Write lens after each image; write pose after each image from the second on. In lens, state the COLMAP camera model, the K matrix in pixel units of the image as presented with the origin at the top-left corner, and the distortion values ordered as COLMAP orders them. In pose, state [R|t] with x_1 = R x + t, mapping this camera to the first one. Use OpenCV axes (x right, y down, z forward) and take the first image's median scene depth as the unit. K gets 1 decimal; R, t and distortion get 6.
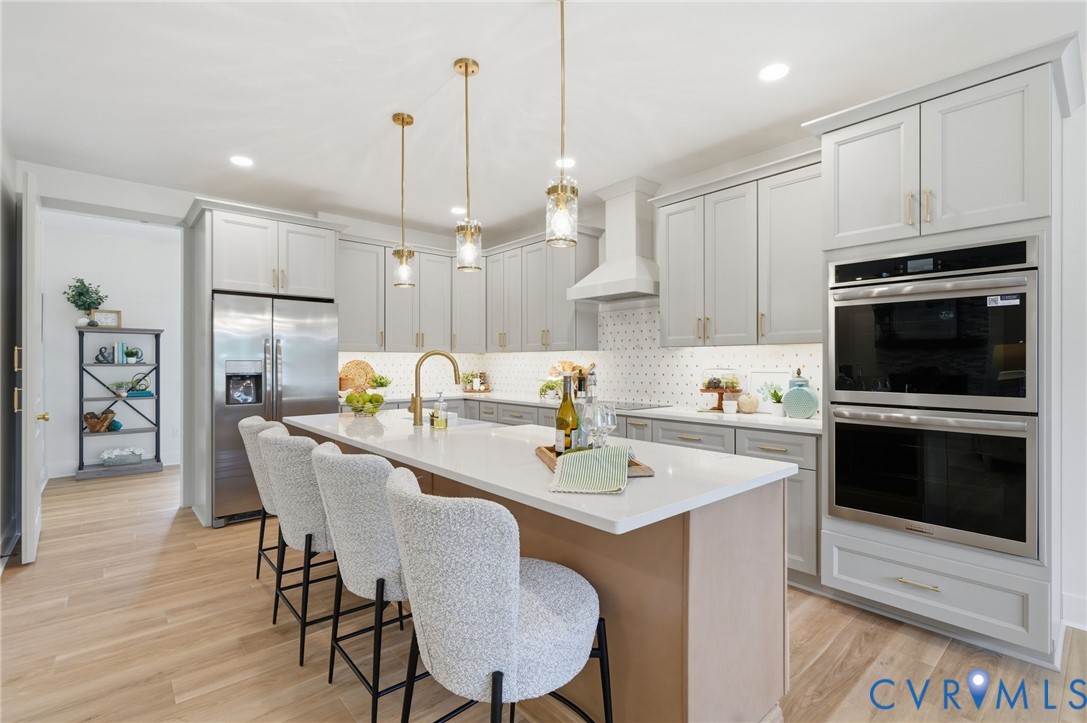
lens RADIAL K [[490.8, 0, 543.5], [0, 490.8, 361.5], [0, 0, 1]] dist [-0.000313, -0.000058]
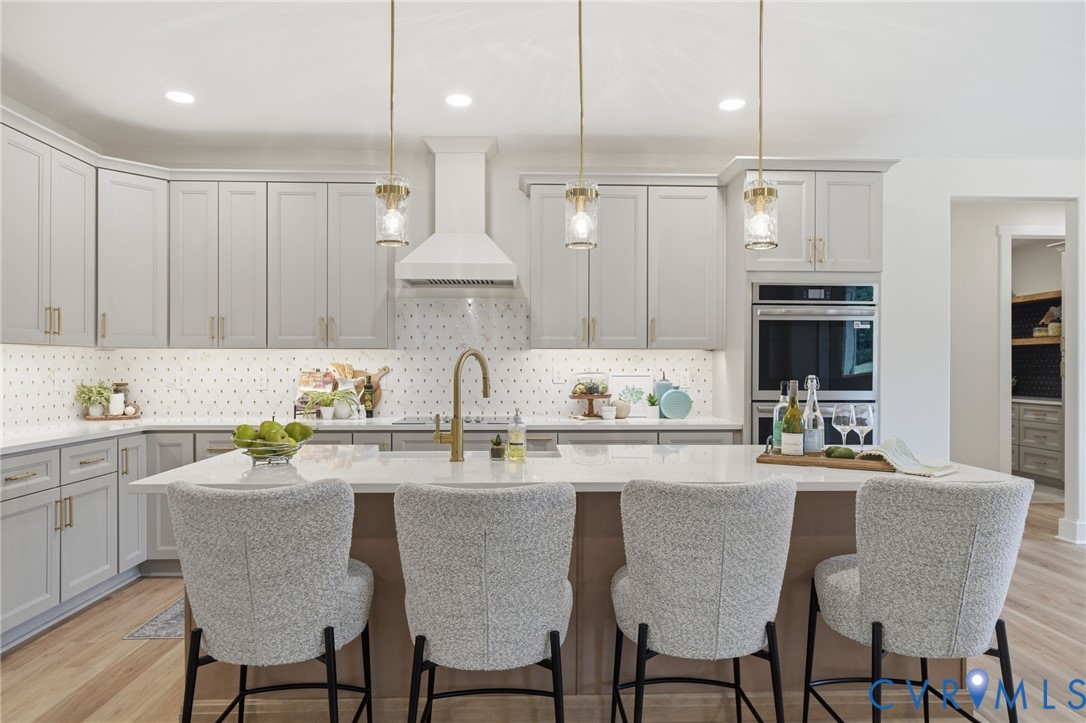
lens RADIAL K [[600.3, 0, 543.0], [0, 600.3, 361.5], [0, 0, 1]] dist [-0.041937, 0.000074]
pose [[0.624041, 0.007127, 0.781359, -0.664269], [-0.003706, 0.999974, -0.006161, 0.000192], [-0.781383, 0.000949, 0.624051, 0.401926]]
